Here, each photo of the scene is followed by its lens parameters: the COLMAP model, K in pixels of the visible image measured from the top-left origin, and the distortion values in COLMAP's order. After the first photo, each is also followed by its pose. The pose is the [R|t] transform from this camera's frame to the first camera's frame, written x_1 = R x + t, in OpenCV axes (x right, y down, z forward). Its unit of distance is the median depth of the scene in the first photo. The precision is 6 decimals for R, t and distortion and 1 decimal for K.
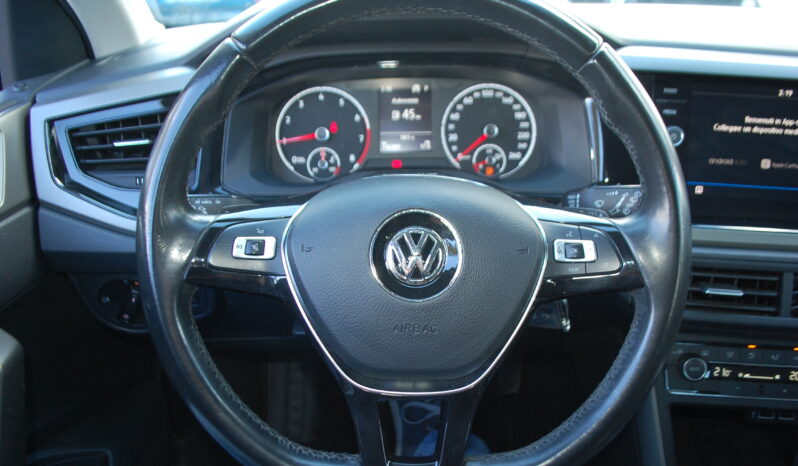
lens RADIAL K [[668.4, 0, 376.3], [0, 668.4, 267.0], [0, 0, 1]] dist [-0.089881, 0.014029]
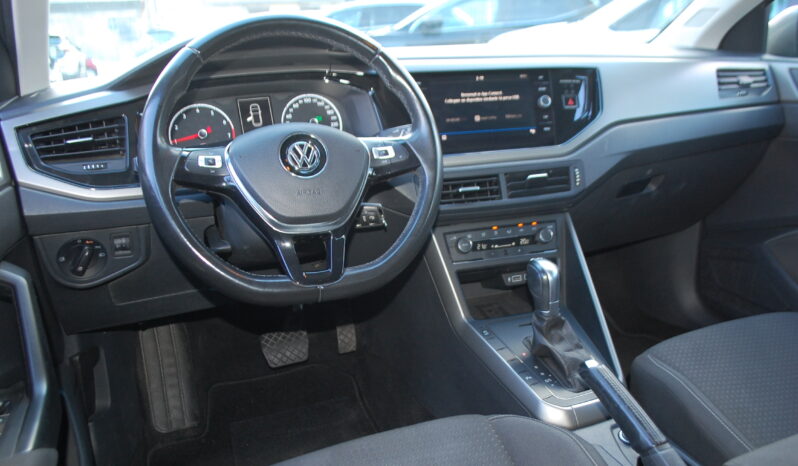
lens RADIAL K [[691.5, 0, 396.8], [0, 691.5, 239.3], [0, 0, 1]] dist [-0.047771, -0.019401]
pose [[0.926573, -0.133698, 0.351551, -0.248315], [0.196232, 0.969233, -0.148596, 0.333115], [-0.320868, 0.206670, 0.924300, -0.489060]]
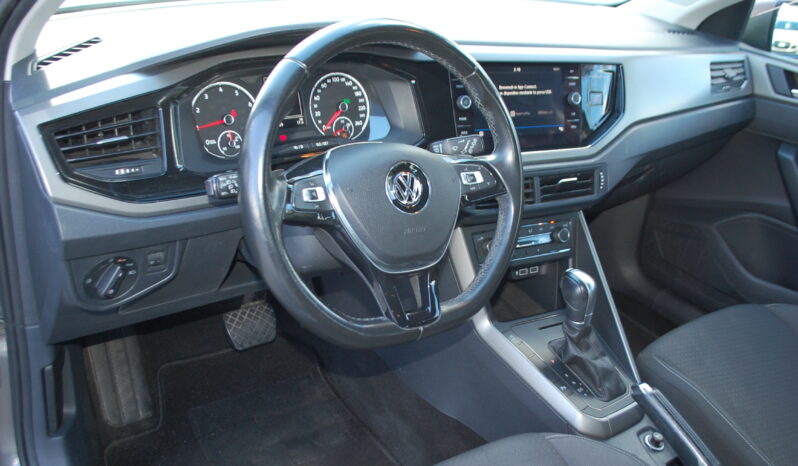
lens RADIAL K [[758.1, 0, 402.0], [0, 758.1, 234.1], [0, 0, 1]] dist [-0.024873, 0.000000]
pose [[0.803386, -0.170353, 0.570570, -0.667184], [0.167036, 0.984204, 0.058657, -0.016673], [-0.571550, 0.048182, 0.819151, -0.342938]]
